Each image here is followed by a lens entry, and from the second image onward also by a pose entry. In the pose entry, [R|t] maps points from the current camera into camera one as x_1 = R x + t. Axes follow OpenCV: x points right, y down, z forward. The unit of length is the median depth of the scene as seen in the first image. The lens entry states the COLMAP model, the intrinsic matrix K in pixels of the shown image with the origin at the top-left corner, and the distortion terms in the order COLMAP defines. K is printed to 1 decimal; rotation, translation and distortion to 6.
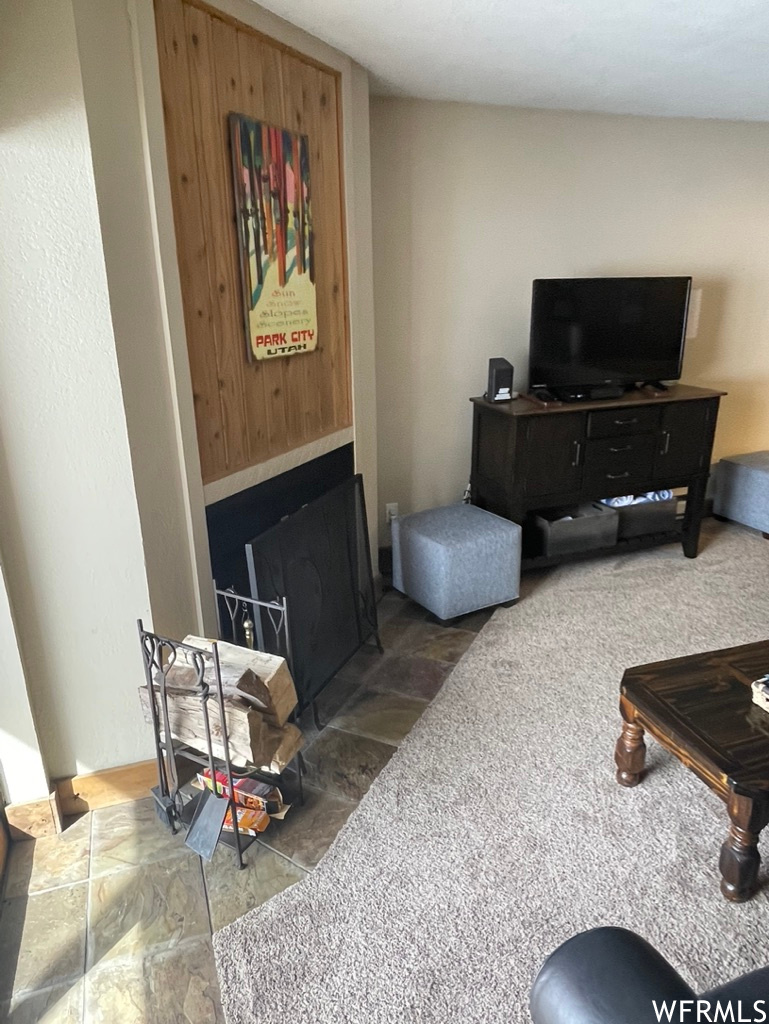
lens RADIAL K [[697.4, 0, 379.7], [0, 697.4, 515.1], [0, 0, 1]] dist [-0.007522, -0.004612]
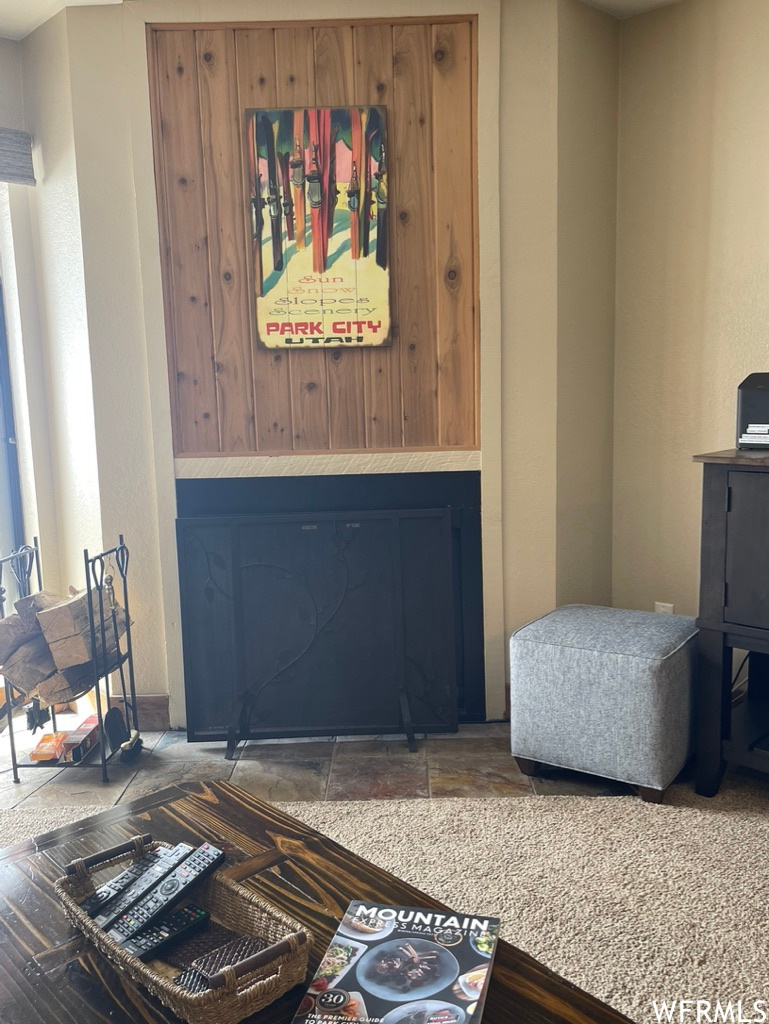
lens RADIAL K [[887.8, 0, 382.9], [0, 887.8, 513.3], [0, 0, 1]] dist [0.035390, -0.001796]
pose [[0.406470, 0.129649, -0.904419, 1.018654], [-0.273431, 0.961775, 0.014983, -0.061089], [0.871790, 0.241206, 0.426382, 0.650955]]
